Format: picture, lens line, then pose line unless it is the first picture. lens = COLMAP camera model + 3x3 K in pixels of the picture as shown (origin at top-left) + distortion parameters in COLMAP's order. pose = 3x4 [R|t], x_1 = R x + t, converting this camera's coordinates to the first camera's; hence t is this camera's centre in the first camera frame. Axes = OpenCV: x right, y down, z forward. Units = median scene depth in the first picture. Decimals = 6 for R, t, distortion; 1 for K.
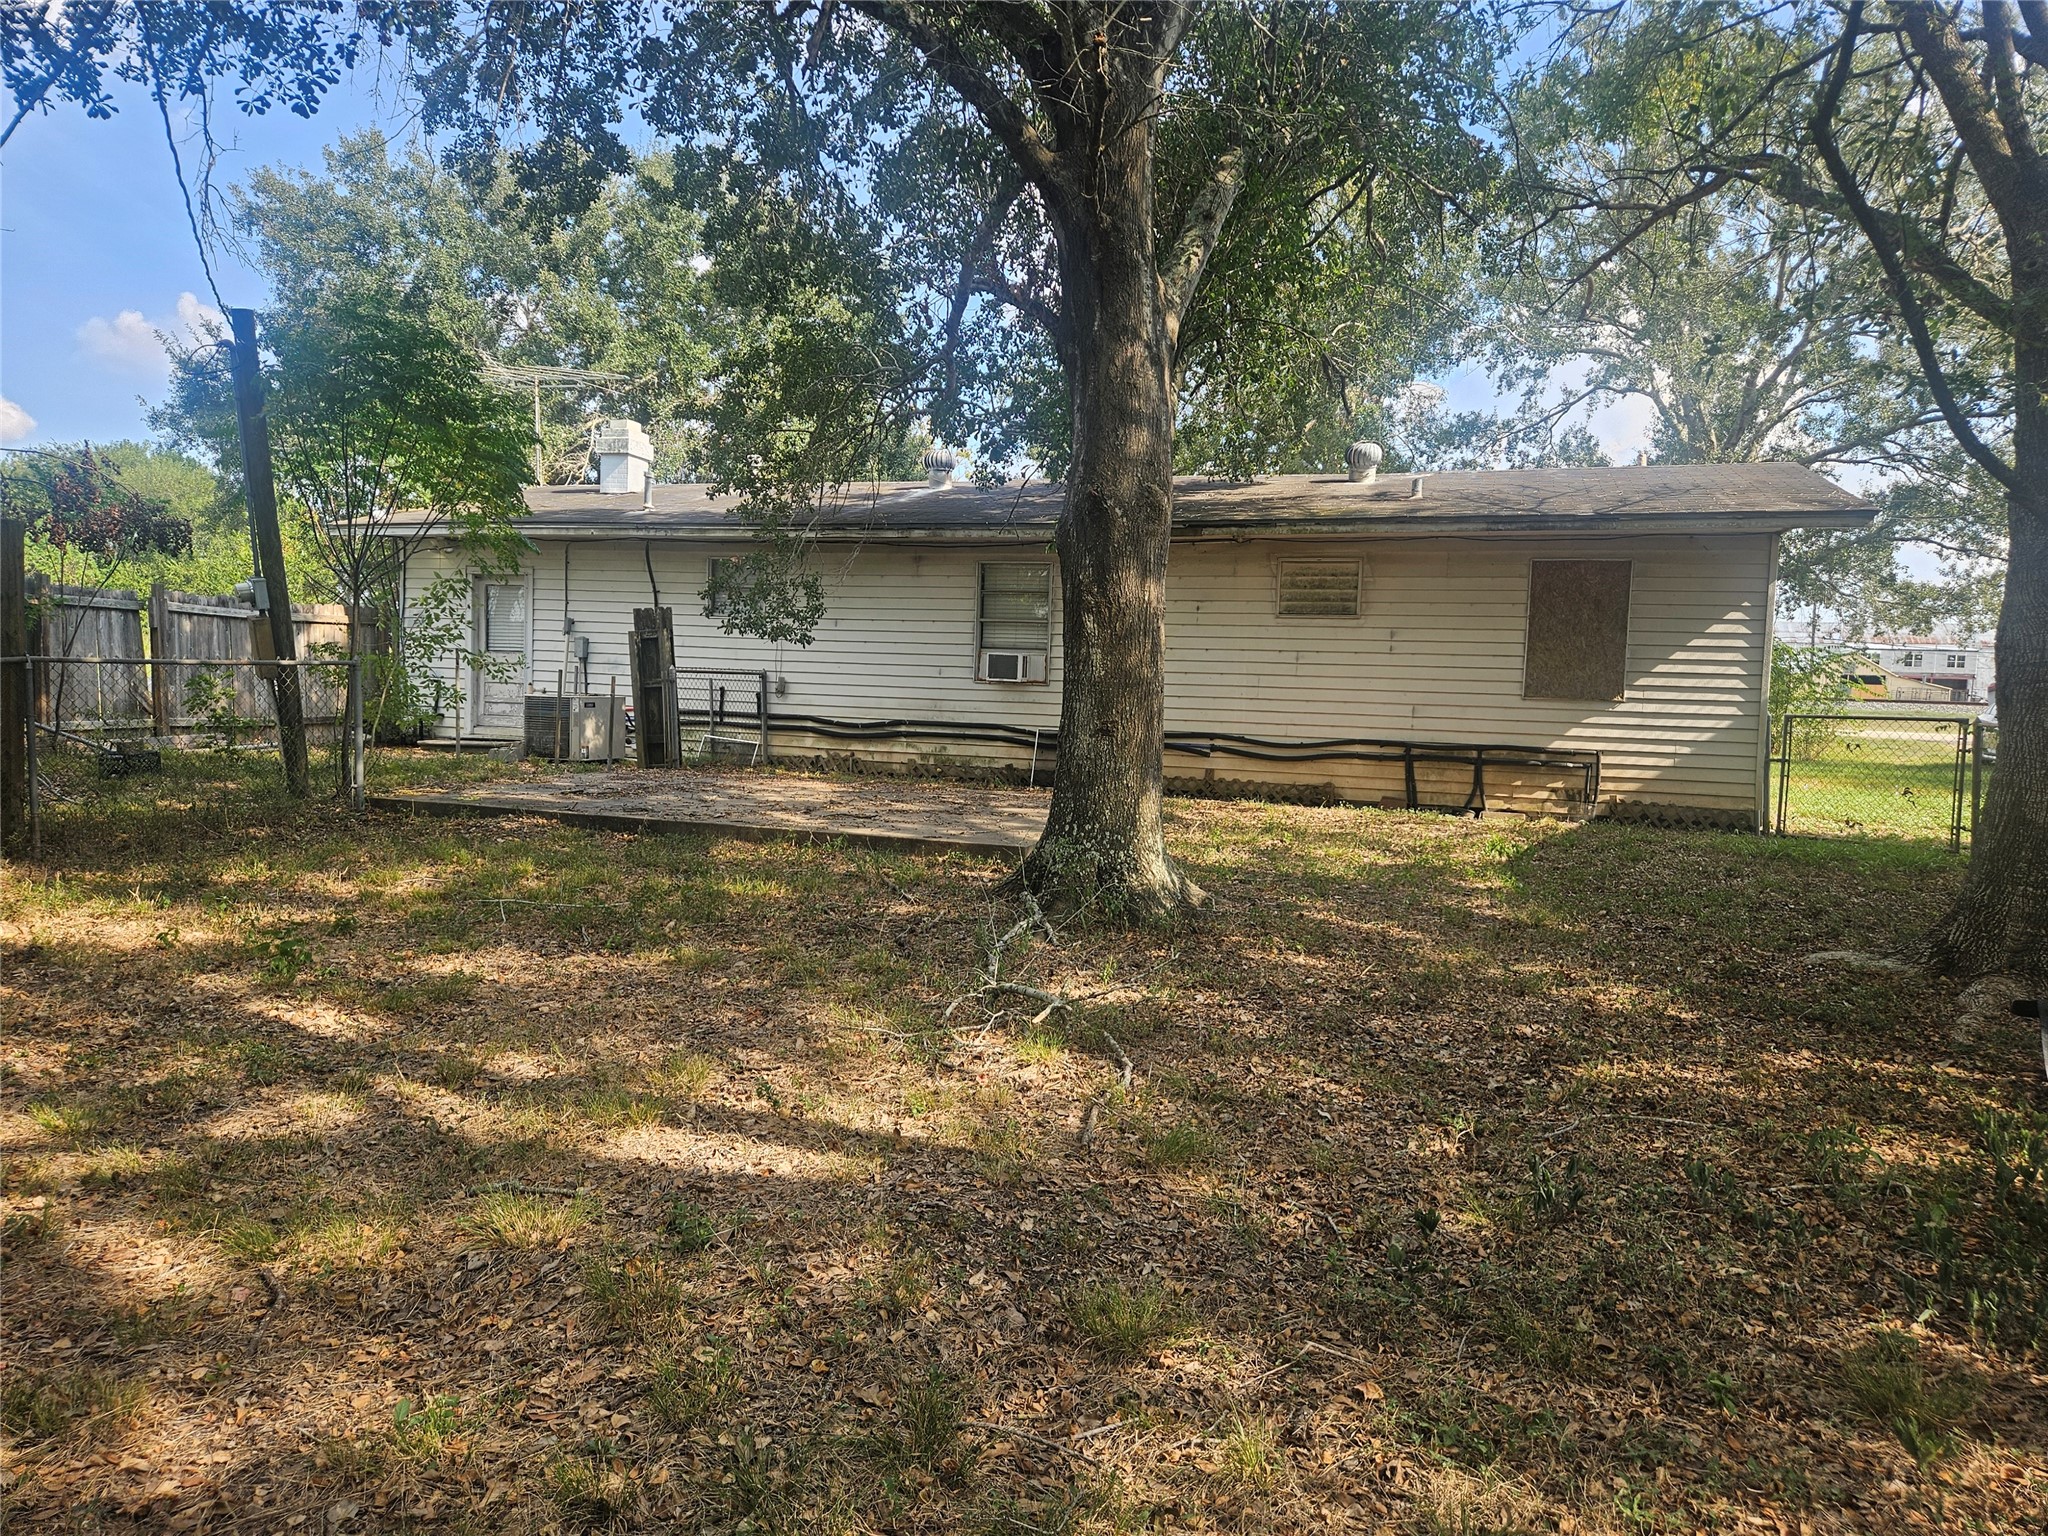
lens RADIAL K [[1379.7, 0, 1024.0], [0, 1379.7, 768.0], [0, 0, 1]] dist [0.078006, -0.055687]
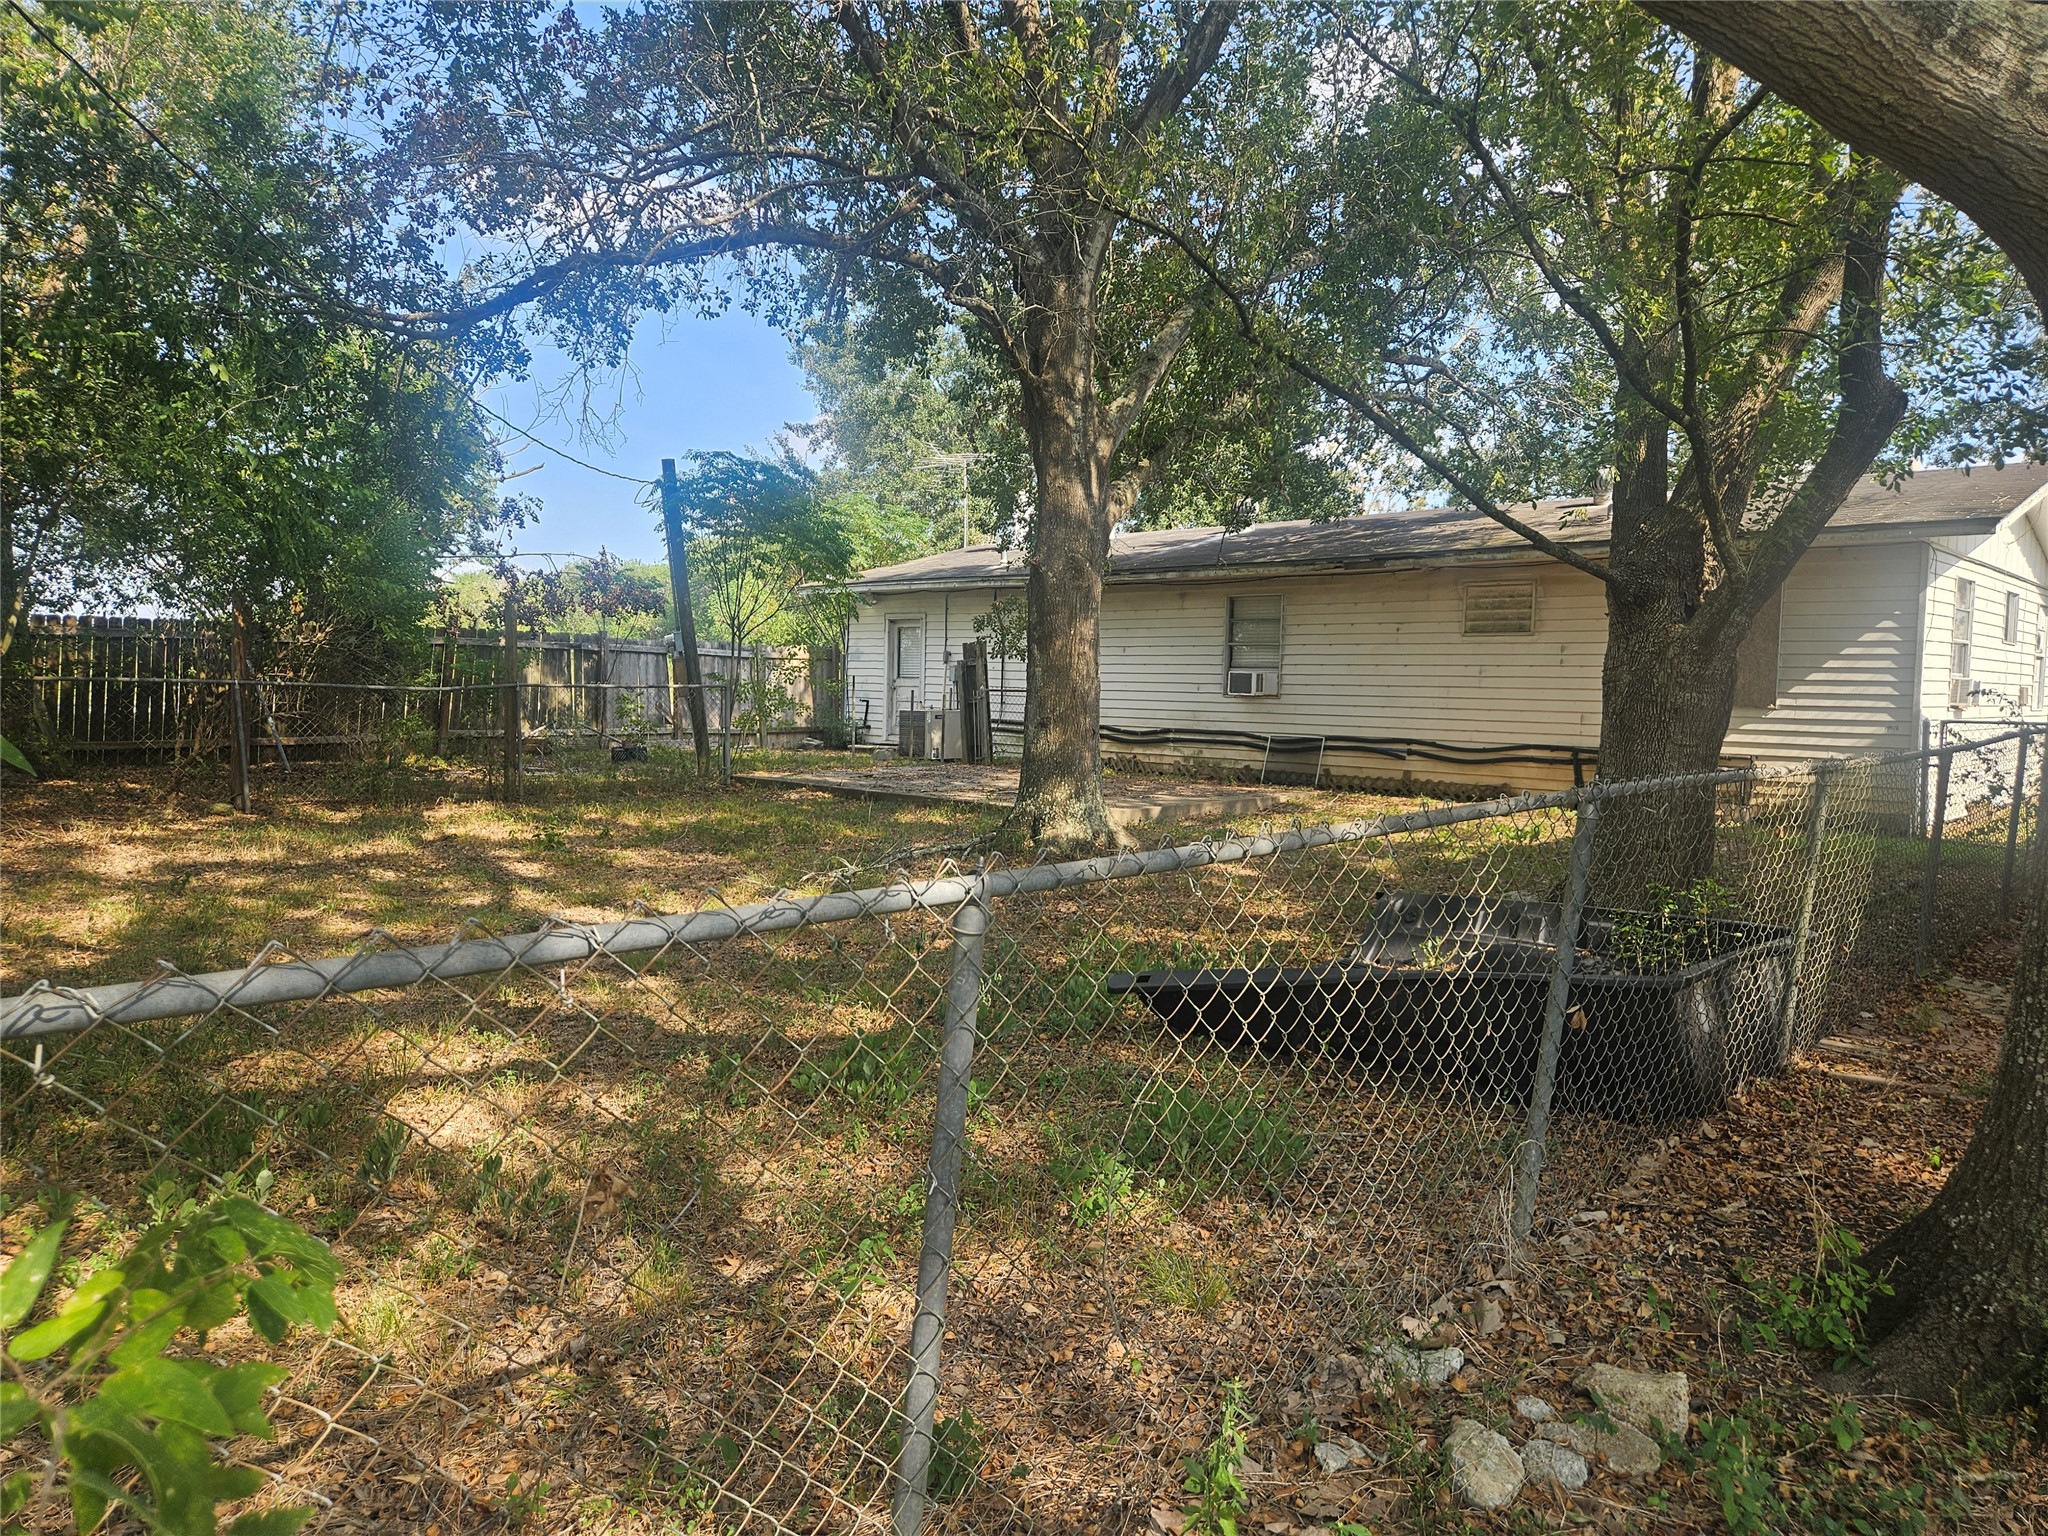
lens RADIAL K [[1379.7, 0, 1024.0], [0, 1379.7, 768.0], [0, 0, 1]] dist [0.078006, -0.055687]
pose [[0.912295, 0.013042, -0.409326, 0.313180], [-0.019827, 0.999727, -0.012335, 0.018786], [0.409053, 0.019369, 0.912305, -0.167360]]
